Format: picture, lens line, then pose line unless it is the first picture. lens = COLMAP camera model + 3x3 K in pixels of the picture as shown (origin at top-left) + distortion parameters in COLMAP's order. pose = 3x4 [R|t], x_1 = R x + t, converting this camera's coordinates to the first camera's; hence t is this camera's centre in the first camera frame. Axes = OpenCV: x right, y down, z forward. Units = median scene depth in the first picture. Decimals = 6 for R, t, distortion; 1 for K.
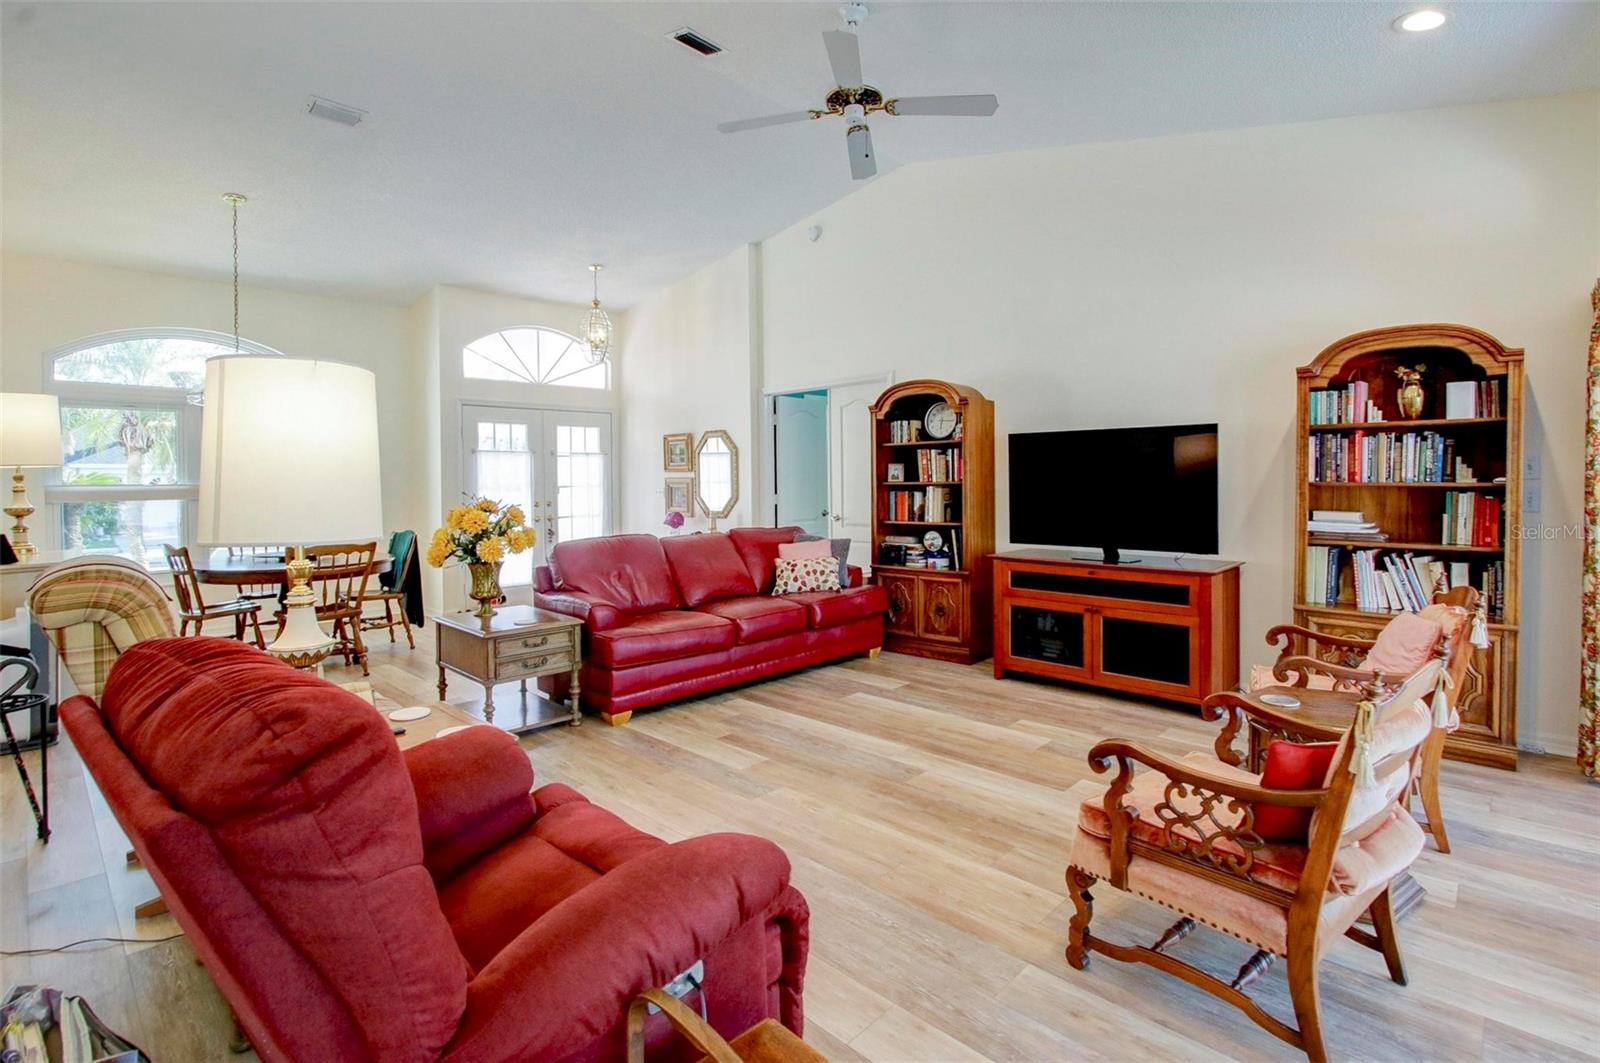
lens RADIAL K [[781.6, 0, 782.4], [0, 781.6, 480.1], [0, 0, 1]] dist [-0.004674, -0.000914]
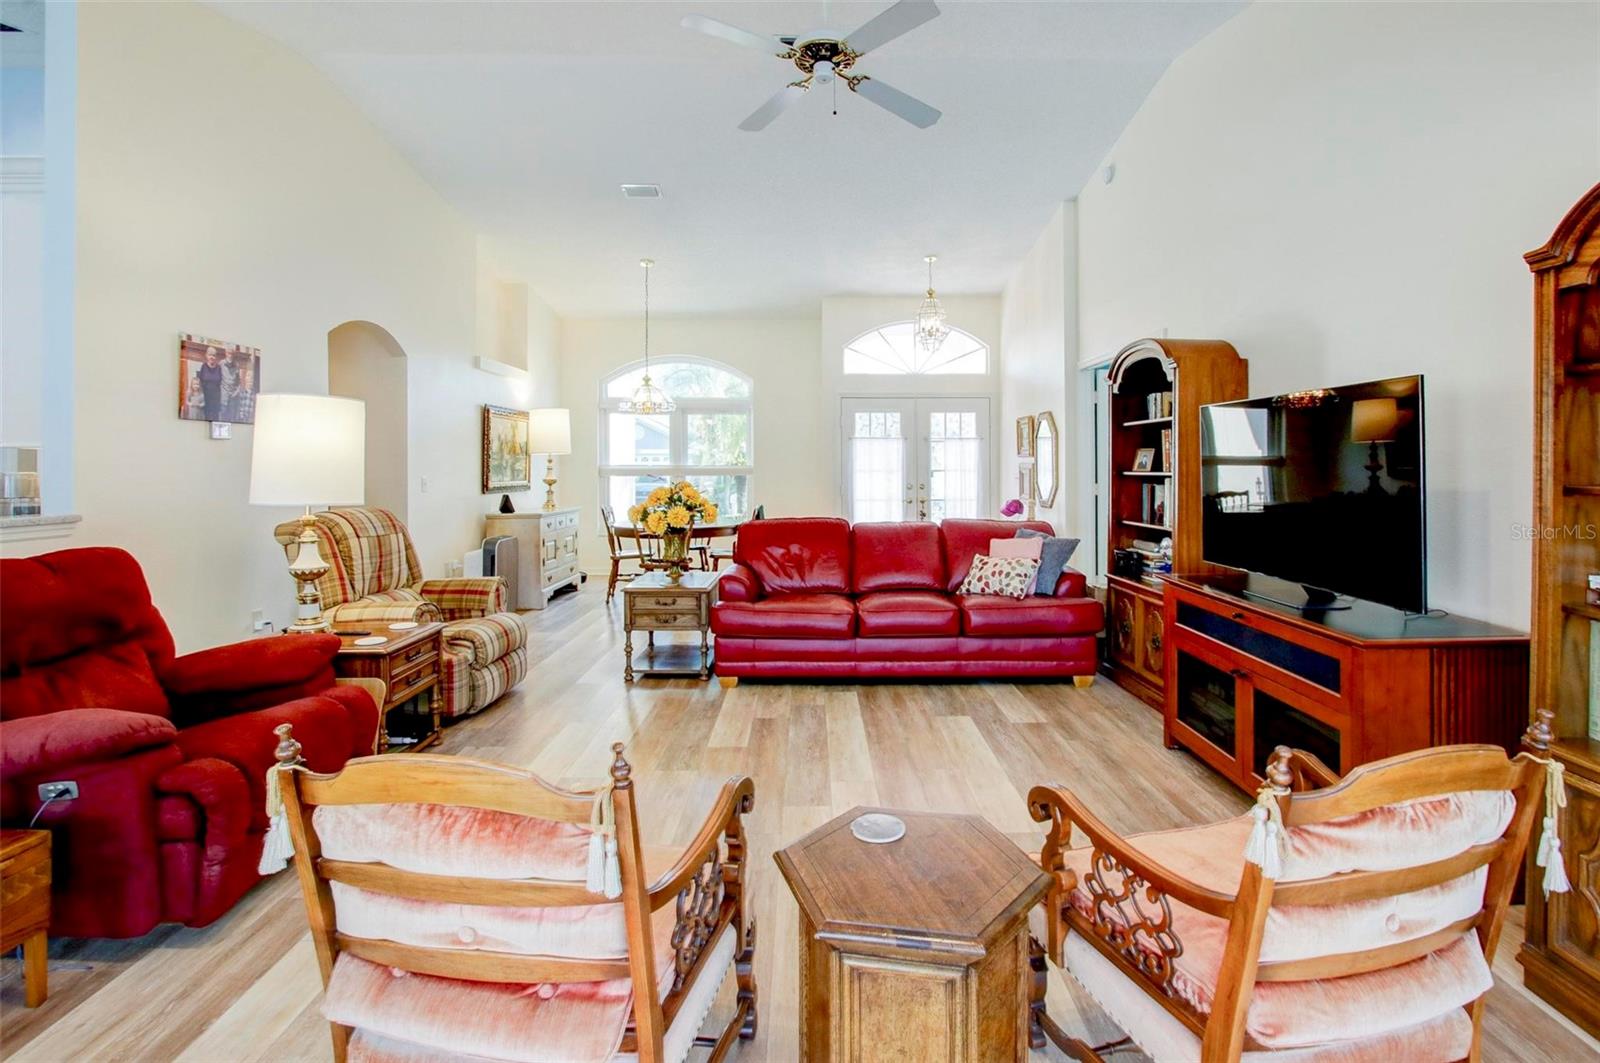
lens RADIAL K [[761.7, 0, 802.4], [0, 761.7, 457.6], [0, 0, 1]] dist [0.000382, 0.000545]
pose [[0.710688, 0.003122, -0.703501, 0.521871], [-0.007961, 0.999962, -0.003604, -0.007399], [0.703462, 0.008162, 0.710686, 0.256911]]
